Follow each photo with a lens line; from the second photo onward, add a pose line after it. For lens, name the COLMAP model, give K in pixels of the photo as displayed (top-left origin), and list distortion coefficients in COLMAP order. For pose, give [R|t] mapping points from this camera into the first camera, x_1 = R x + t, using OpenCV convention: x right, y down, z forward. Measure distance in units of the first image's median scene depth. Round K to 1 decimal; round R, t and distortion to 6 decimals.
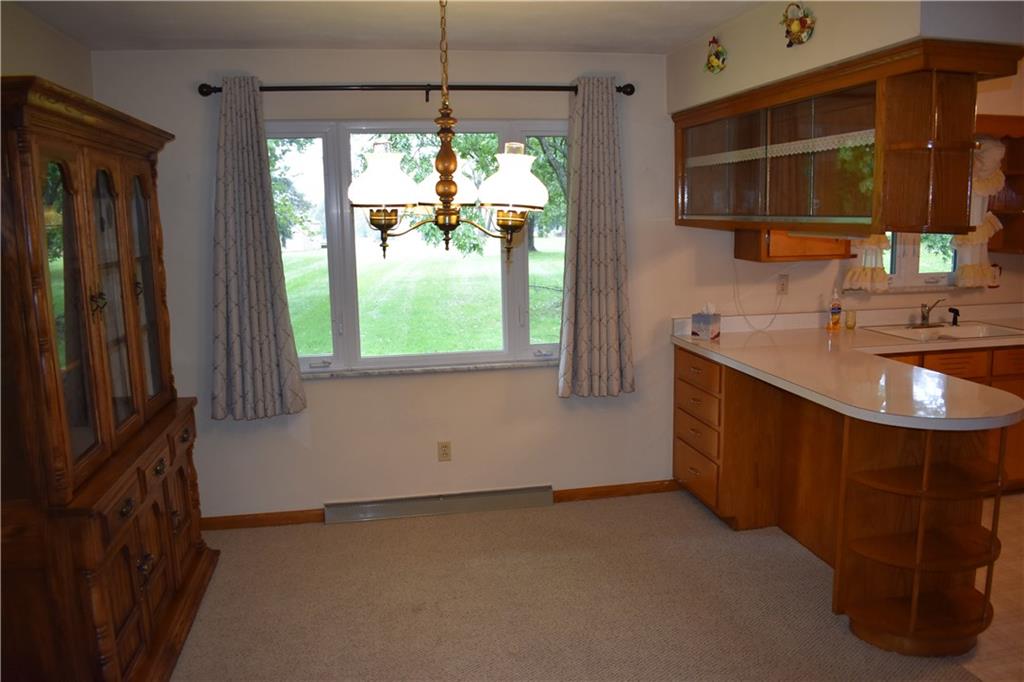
lens RADIAL K [[794.7, 0, 512.0], [0, 794.7, 341.0], [0, 0, 1]] dist [-0.097479, 0.013288]
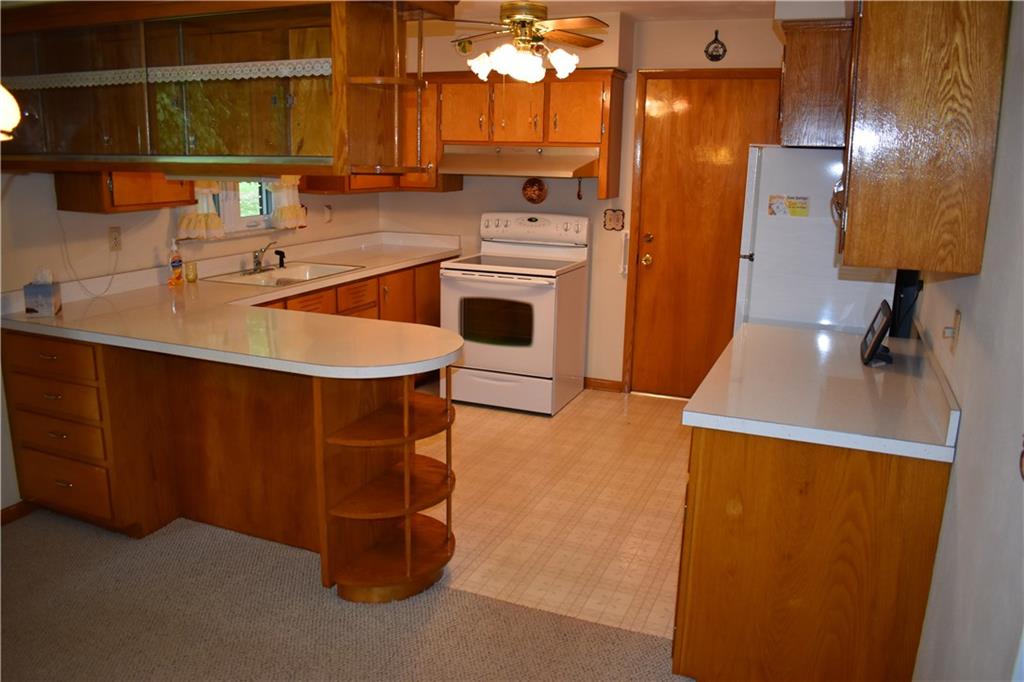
lens RADIAL K [[794.7, 0, 512.0], [0, 794.7, 341.0], [0, 0, 1]] dist [-0.097479, 0.013288]
pose [[0.547490, -0.160997, 0.821179, -0.123135], [0.102723, 0.986826, 0.124987, -0.023748], [-0.830483, 0.015925, 0.556816, 0.185791]]
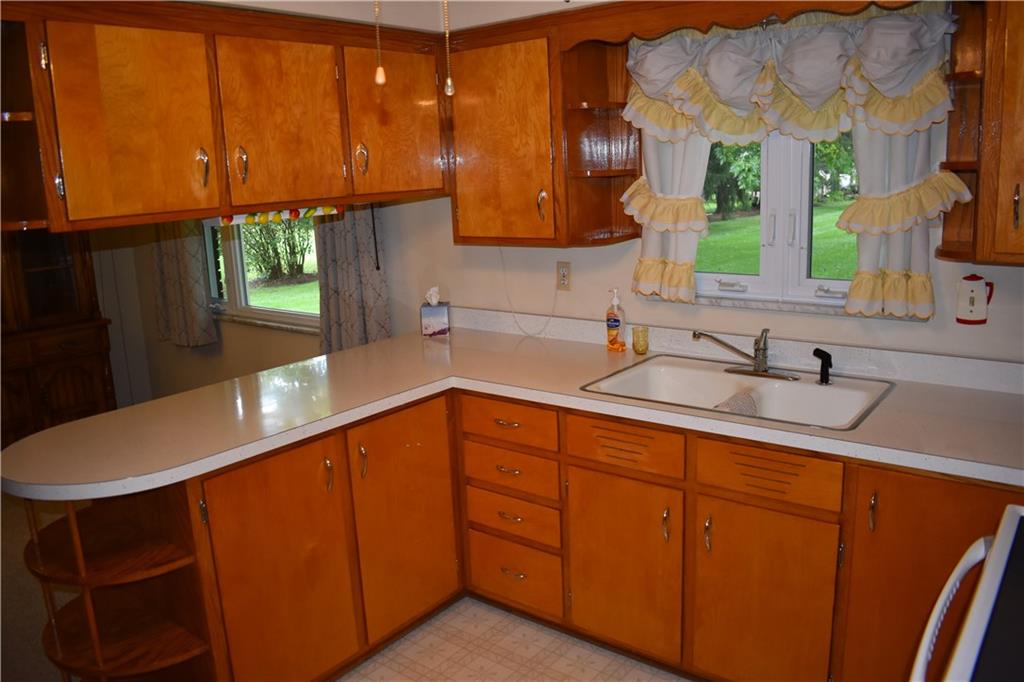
lens RADIAL K [[794.7, 0, 512.0], [0, 794.7, 341.0], [0, 0, 1]] dist [-0.097479, 0.013288]
pose [[0.658789, 0.154280, -0.736339, 0.849457], [-0.092728, 0.987936, 0.124033, -0.098093], [0.746591, -0.013433, 0.665147, 0.497152]]
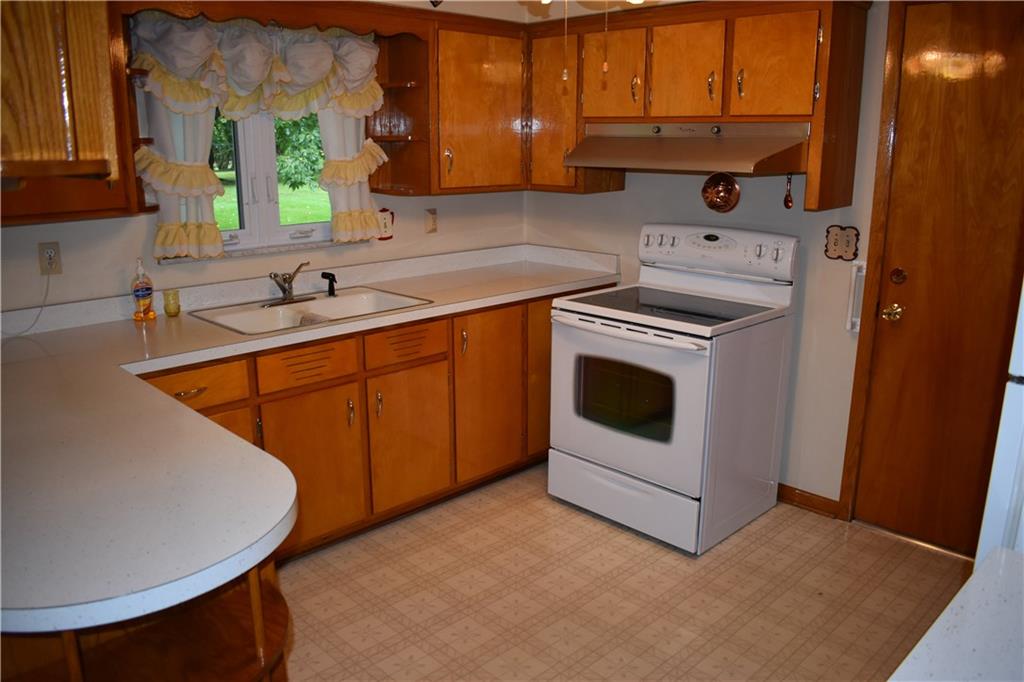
lens RADIAL K [[794.7, 0, 512.0], [0, 794.7, 341.0], [0, 0, 1]] dist [-0.097479, 0.013288]
pose [[0.830542, -0.113703, 0.545227, 0.311235], [0.069415, 0.992439, 0.101225, -0.042875], [-0.552614, -0.046225, 0.832154, 0.285186]]
